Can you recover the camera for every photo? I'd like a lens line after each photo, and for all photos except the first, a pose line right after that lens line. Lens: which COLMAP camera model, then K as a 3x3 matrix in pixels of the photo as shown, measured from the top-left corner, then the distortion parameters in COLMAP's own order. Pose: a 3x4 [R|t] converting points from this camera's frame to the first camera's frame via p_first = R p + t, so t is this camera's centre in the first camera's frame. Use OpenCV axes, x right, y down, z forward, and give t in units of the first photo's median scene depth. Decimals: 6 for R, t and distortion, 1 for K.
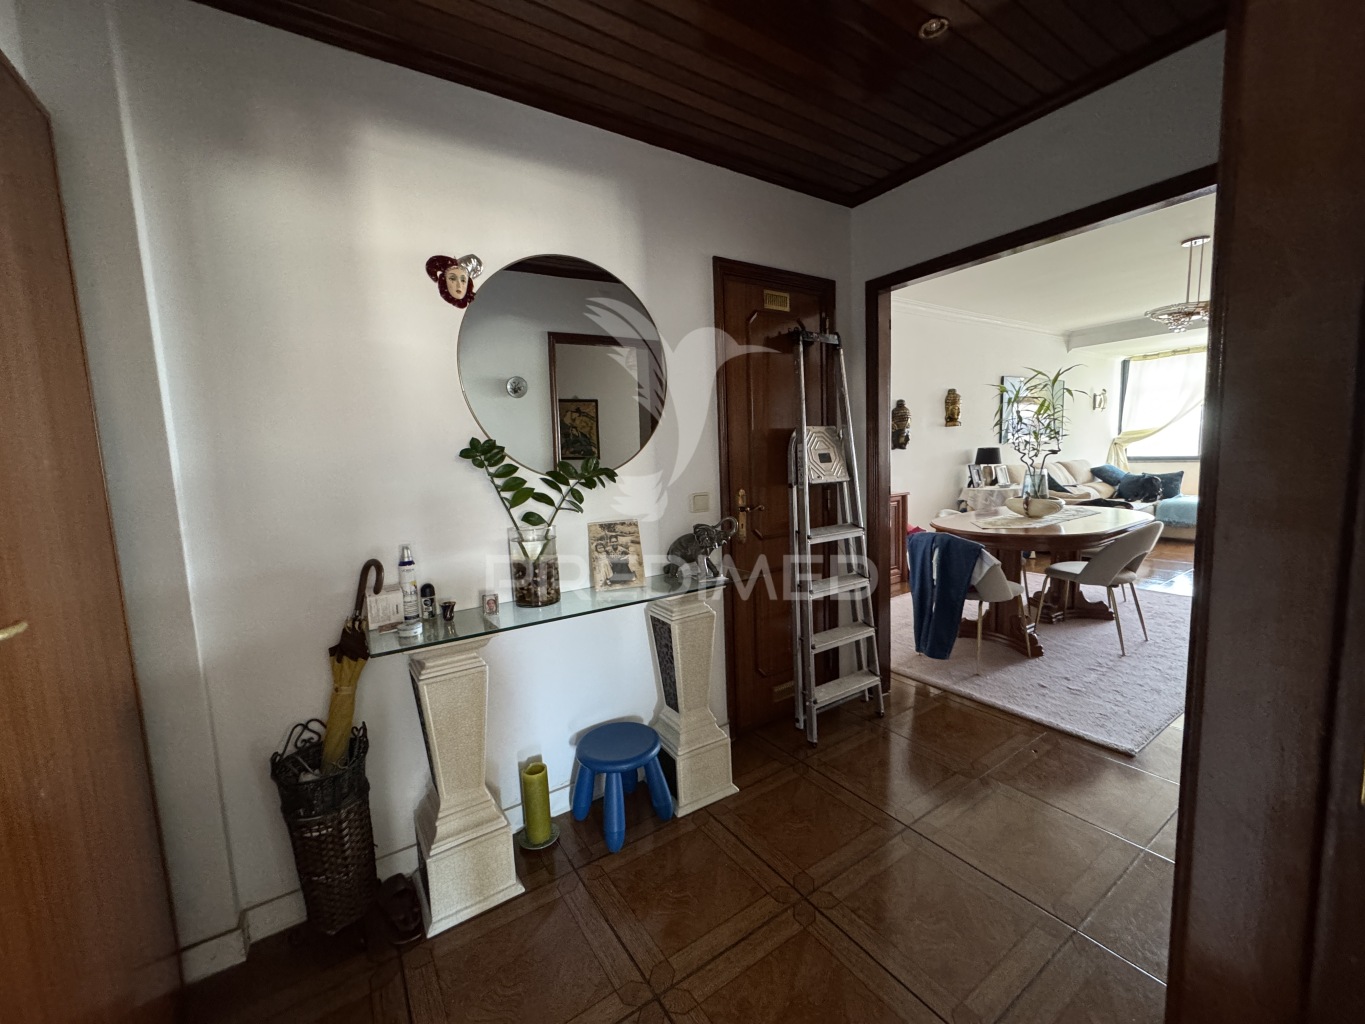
lens RADIAL K [[546.6, 0, 676.2], [0, 546.6, 510.6], [0, 0, 1]] dist [-0.004007, 0.001183]
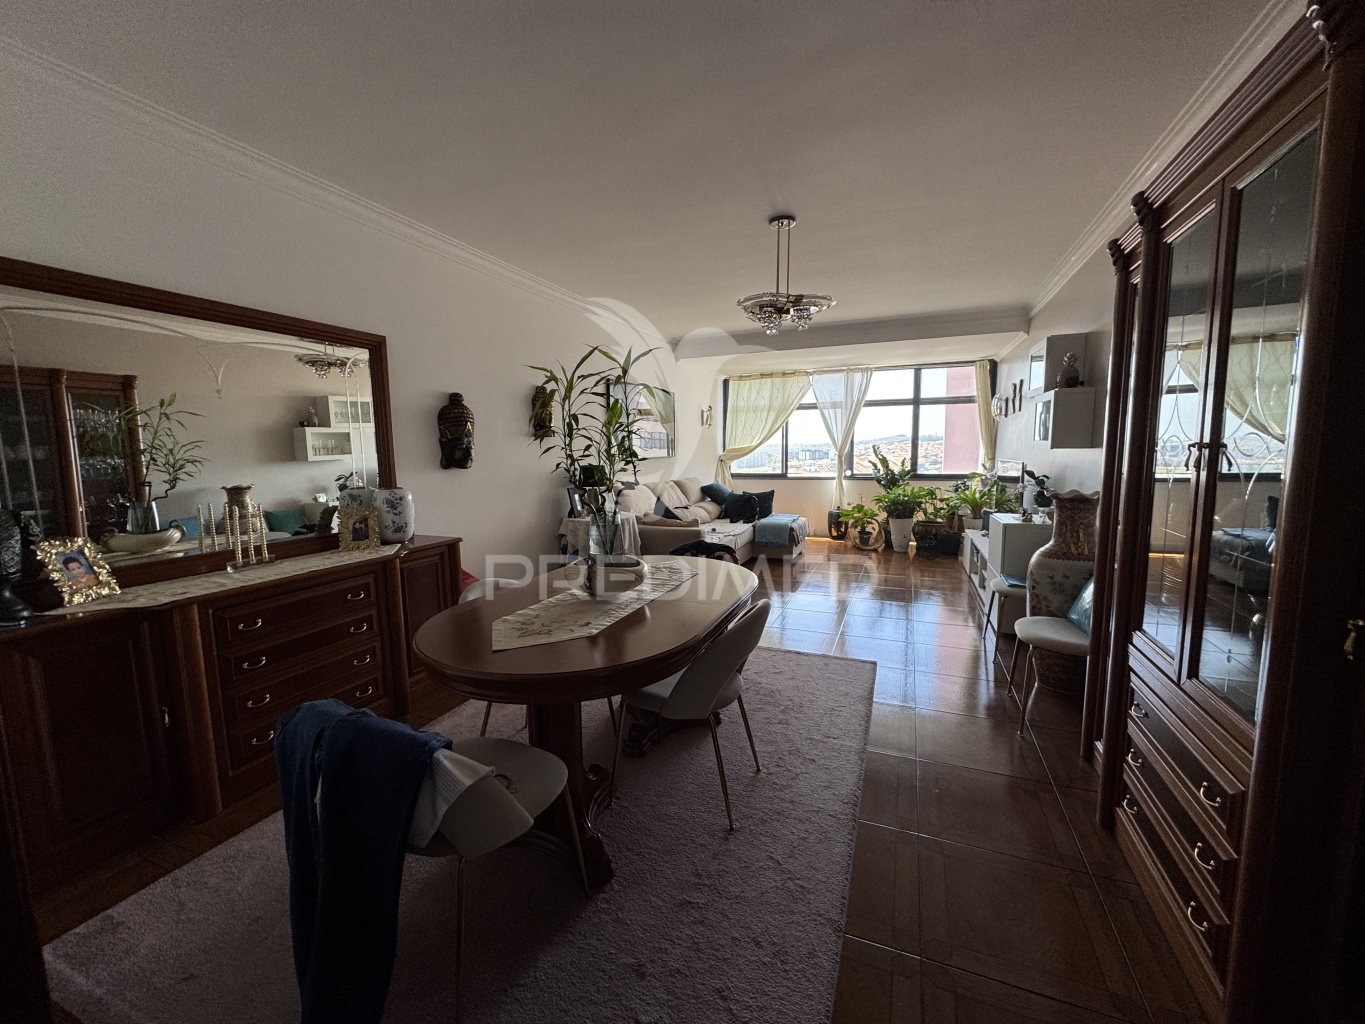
lens RADIAL K [[546.6, 0, 684.0], [0, 546.6, 508.8], [0, 0, 1]] dist [-0.004007, 0.001183]
pose [[0.825874, -0.032132, 0.562939, 0.238003], [0.040003, 0.999198, -0.001653, -0.046852], [-0.562434, 0.023884, 0.826497, 0.277098]]
